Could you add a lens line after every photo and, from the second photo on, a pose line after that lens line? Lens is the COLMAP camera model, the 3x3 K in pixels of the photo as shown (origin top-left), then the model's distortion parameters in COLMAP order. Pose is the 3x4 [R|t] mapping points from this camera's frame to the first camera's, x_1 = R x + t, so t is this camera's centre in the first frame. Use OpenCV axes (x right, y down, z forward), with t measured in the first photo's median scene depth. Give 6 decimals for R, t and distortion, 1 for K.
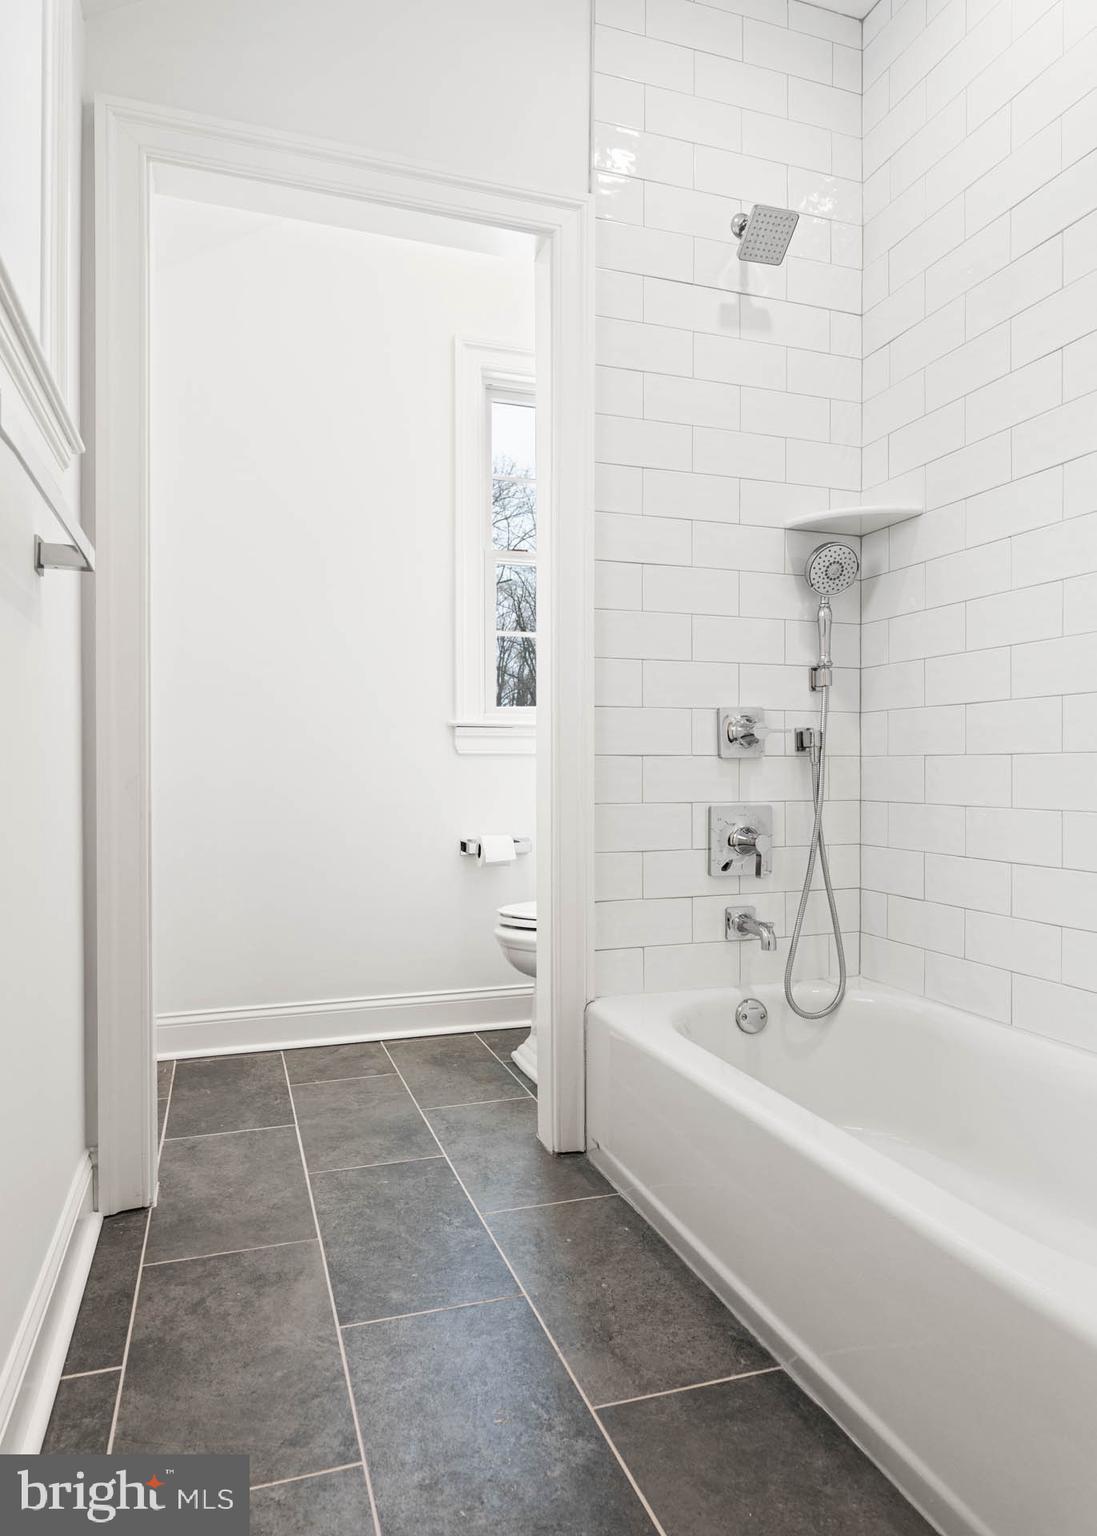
lens RADIAL K [[933.3, 0, 548.2], [0, 933.3, 777.5], [0, 0, 1]] dist [-0.002174, -0.001338]
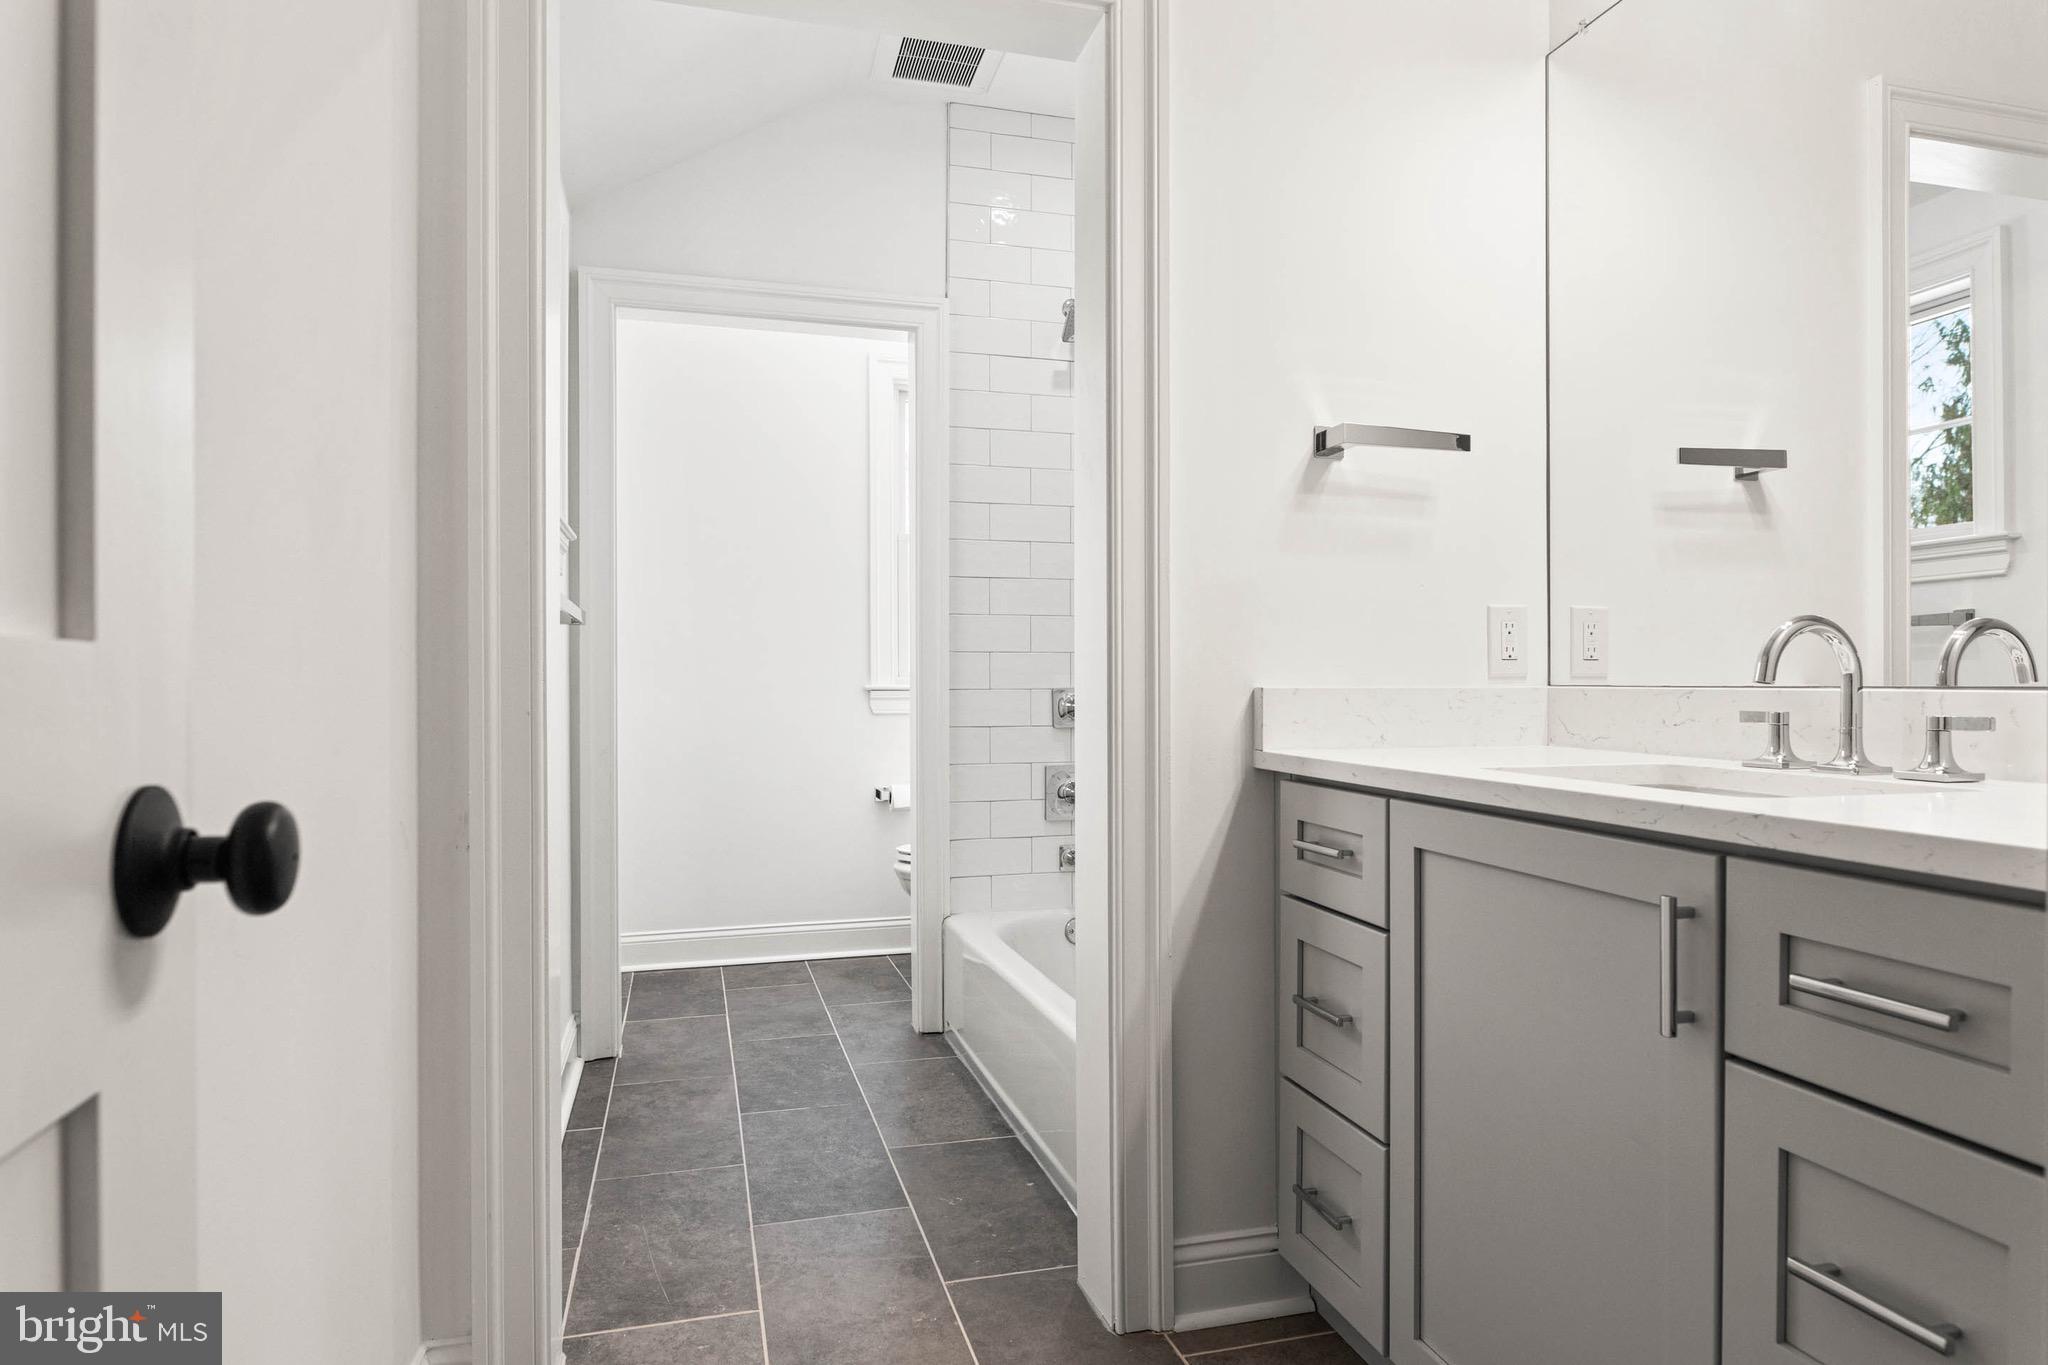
lens RADIAL K [[1177.6, 0, 1023.9], [0, 1177.6, 688.1], [0, 0, 1]] dist [0.000566, -0.006333]
pose [[0.998447, -0.001884, -0.055679, 0.250805], [0.001545, 0.999980, -0.006135, -0.070503], [0.055689, 0.006039, 0.998430, -0.652205]]
